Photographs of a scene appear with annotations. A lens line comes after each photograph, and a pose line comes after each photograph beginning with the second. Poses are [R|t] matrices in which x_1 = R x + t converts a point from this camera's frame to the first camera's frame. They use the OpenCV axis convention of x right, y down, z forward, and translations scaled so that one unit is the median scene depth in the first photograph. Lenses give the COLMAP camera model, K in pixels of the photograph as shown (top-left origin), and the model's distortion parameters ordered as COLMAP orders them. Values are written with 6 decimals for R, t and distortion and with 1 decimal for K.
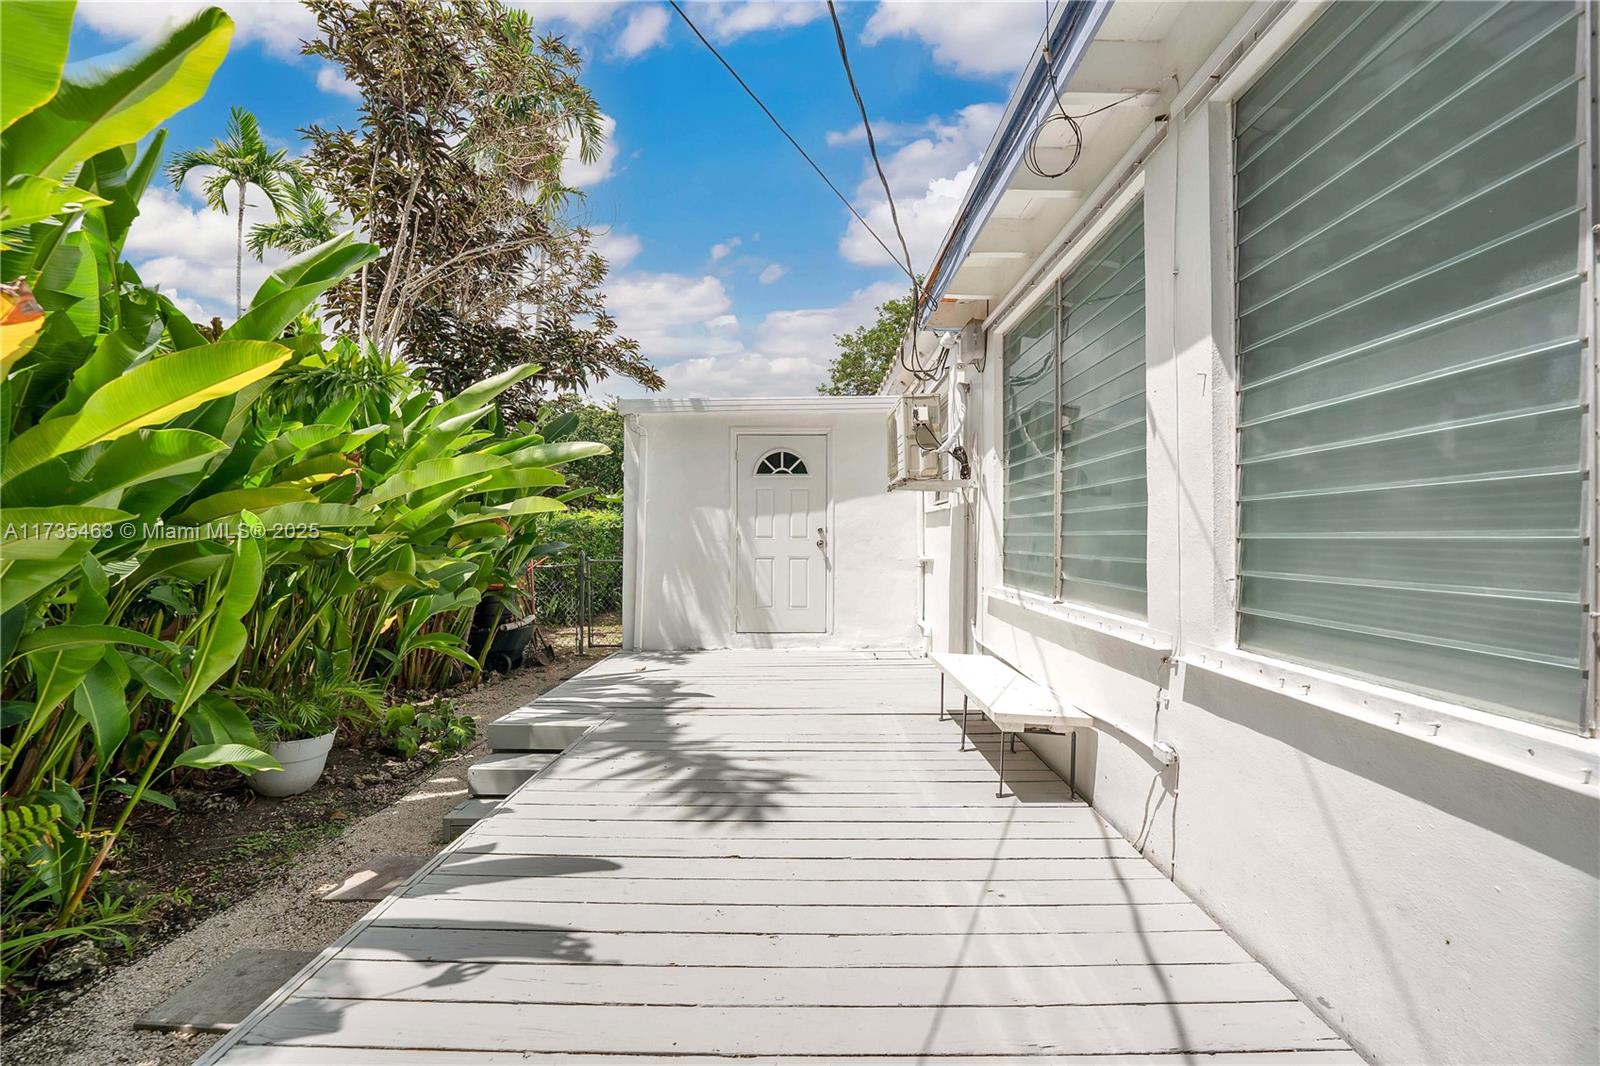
lens RADIAL K [[657.5, 0, 787.3], [0, 657.5, 532.7], [0, 0, 1]] dist [-0.026073, 0.000825]
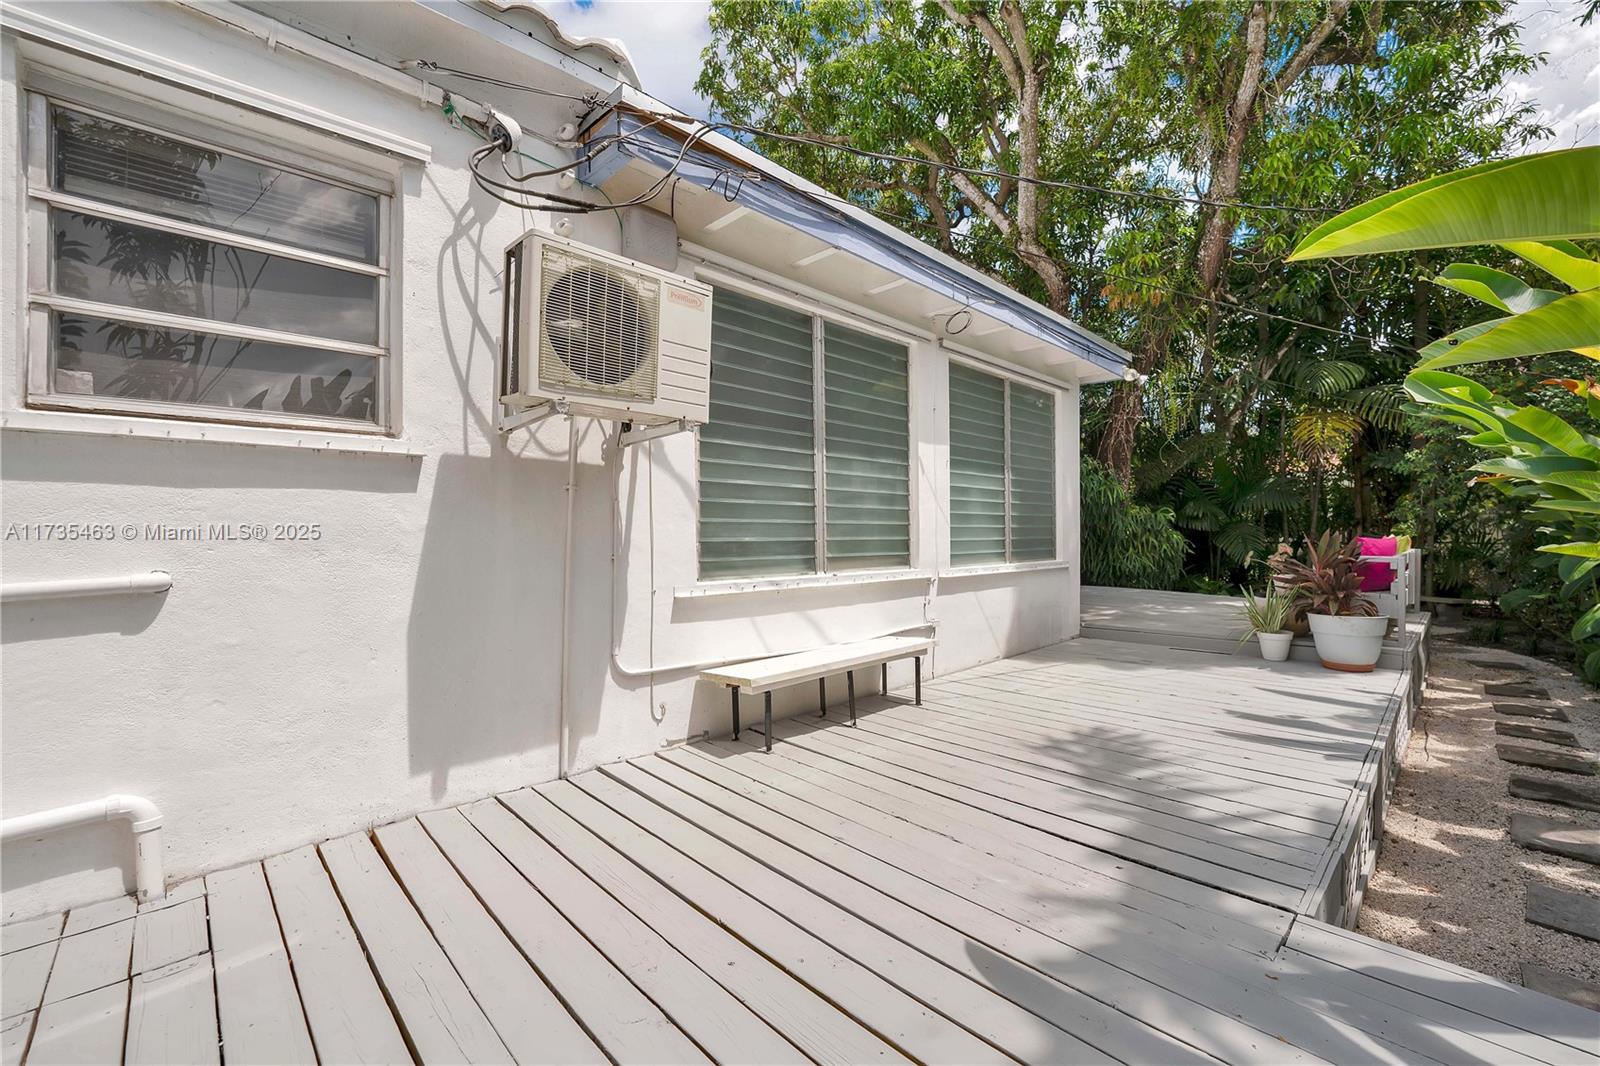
lens RADIAL K [[657.5, 0, 787.3], [0, 657.5, 532.7], [0, 0, 1]] dist [-0.026073, 0.000825]
pose [[-0.705993, -0.003940, 0.708208, -0.532576], [-0.006967, 0.999975, -0.001382, 0.029016], [-0.708185, -0.005910, -0.706003, 2.341146]]
